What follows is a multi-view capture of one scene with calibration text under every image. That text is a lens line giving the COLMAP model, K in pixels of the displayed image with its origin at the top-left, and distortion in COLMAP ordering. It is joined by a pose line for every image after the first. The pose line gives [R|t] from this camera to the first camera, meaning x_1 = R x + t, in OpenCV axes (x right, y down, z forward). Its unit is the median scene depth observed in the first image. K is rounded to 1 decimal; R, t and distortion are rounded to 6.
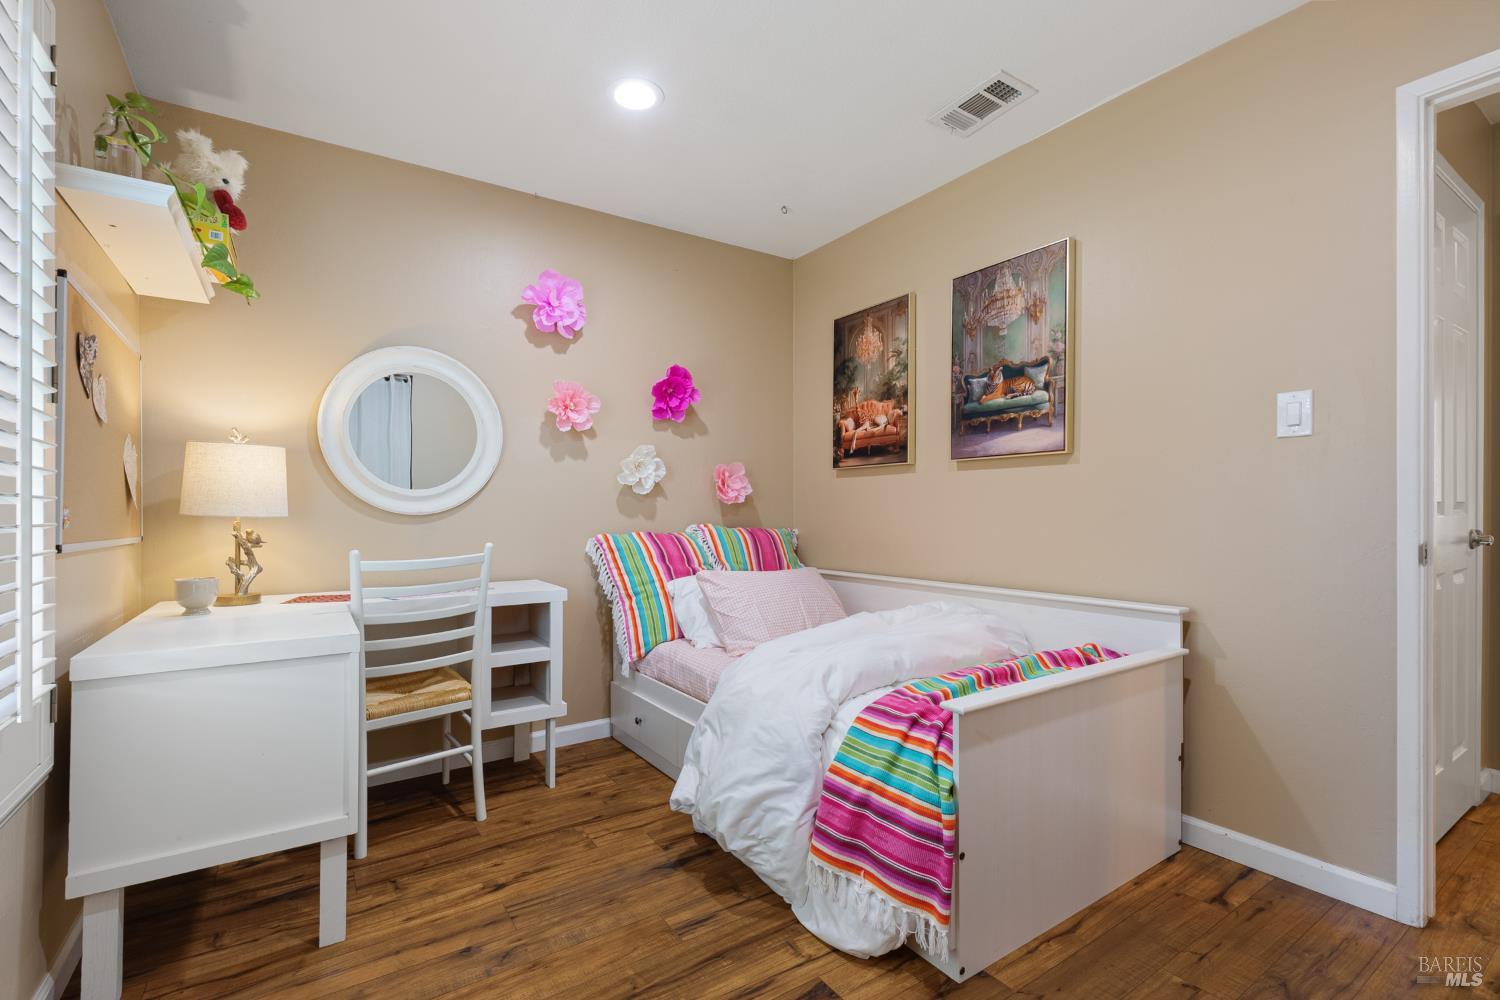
lens RADIAL K [[670.3, 0, 747.2], [0, 670.3, 505.0], [0, 0, 1]] dist [0.008631, -0.001418]
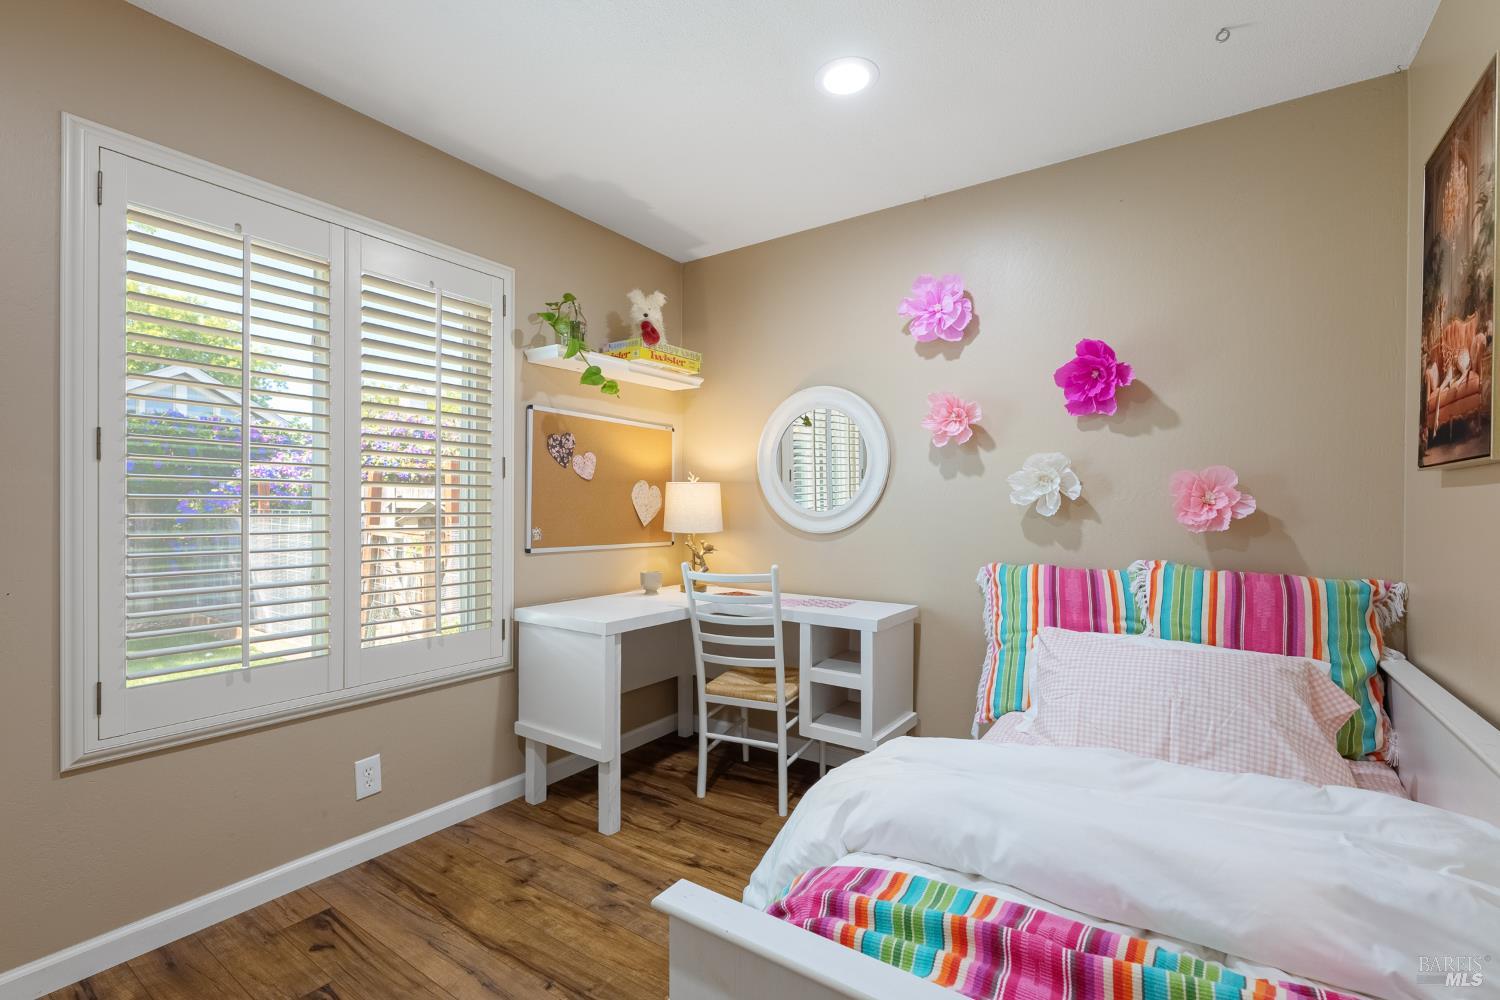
lens RADIAL K [[670.3, 0, 747.8], [0, 670.3, 499.5], [0, 0, 1]] dist [0.008631, -0.001418]
pose [[0.371010, -0.001697, -0.928627, 0.461657], [0.001446, 0.999998, -0.001250, -0.036712], [0.928628, -0.000879, 0.371012, 0.410289]]
